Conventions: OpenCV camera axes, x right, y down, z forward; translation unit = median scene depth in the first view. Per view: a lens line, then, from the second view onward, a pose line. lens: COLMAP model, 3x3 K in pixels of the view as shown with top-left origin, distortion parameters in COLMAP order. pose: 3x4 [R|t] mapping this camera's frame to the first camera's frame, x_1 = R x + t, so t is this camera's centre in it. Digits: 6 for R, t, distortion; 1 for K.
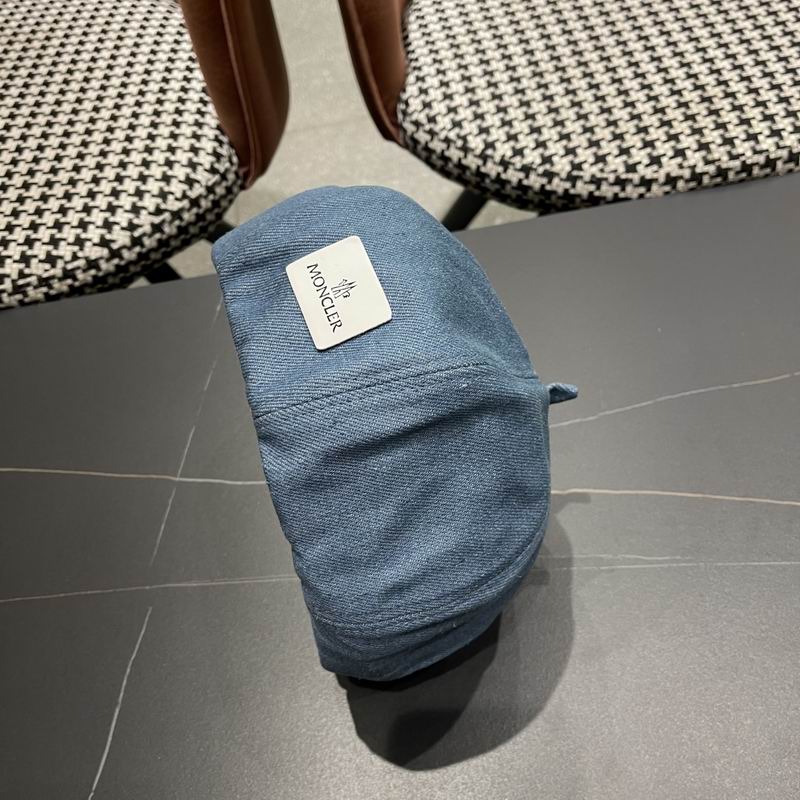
lens RADIAL K [[848.2, 0, 399.7], [0, 848.2, 414.4], [0, 0, 1]] dist [0.014352, 0.000000]
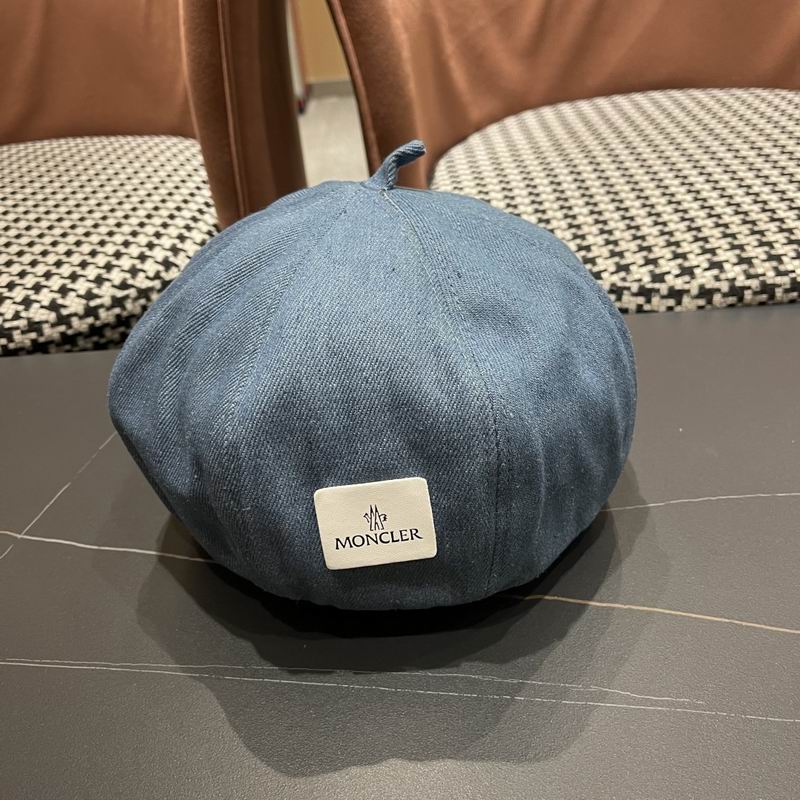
lens RADIAL K [[848.2, 0, 404.2], [0, 848.2, 406.8], [0, 0, 1]] dist [0.014352, 0.000000]
pose [[0.989781, 0.098334, -0.103270, 0.116254], [-0.127874, 0.932564, -0.337599, 0.147215], [0.063108, 0.347354, 0.935608, 0.221122]]
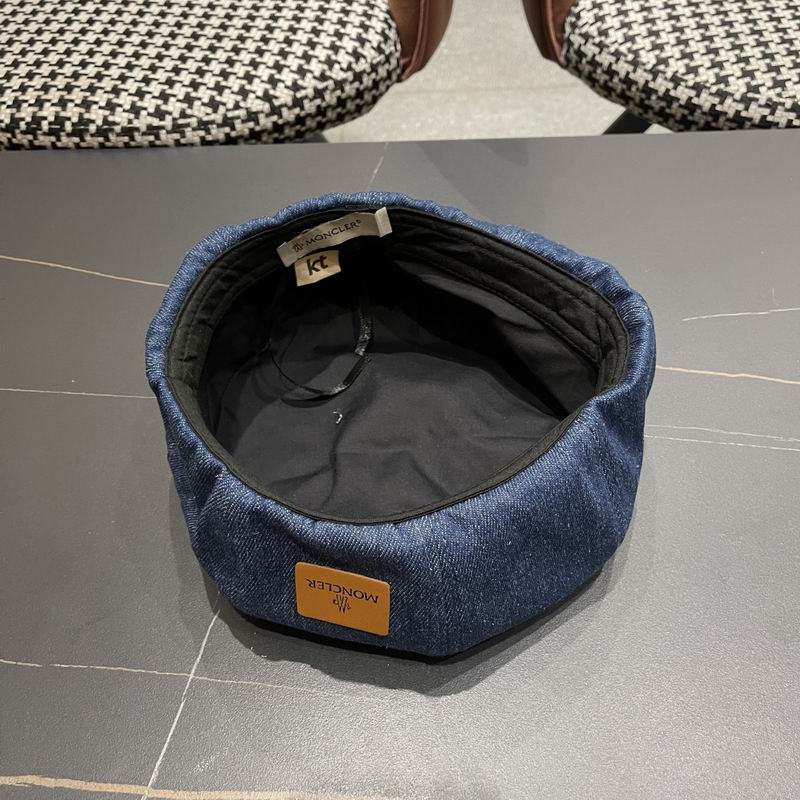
lens RADIAL K [[848.2, 0, 393.0], [0, 848.2, 407.0], [0, 0, 1]] dist [0.014352, 0.000000]
pose [[0.987987, 0.151564, -0.030177, -0.114586], [-0.152733, 0.987411, -0.041140, 0.171433], [0.023562, 0.045255, 0.998698, 0.024766]]
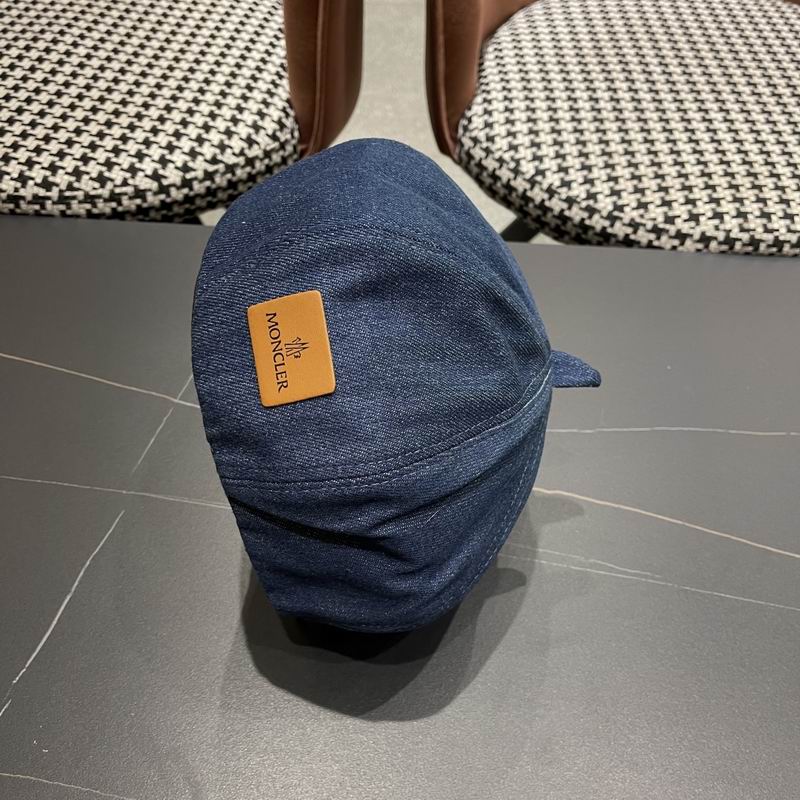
lens RADIAL K [[848.2, 0, 394.7], [0, 848.2, 411.3], [0, 0, 1]] dist [0.014352, 0.000000]
pose [[0.975436, 0.220190, 0.006477, -0.010356], [-0.218981, 0.972435, -0.080106, 0.091203], [-0.023937, 0.076720, 0.996765, -0.008388]]
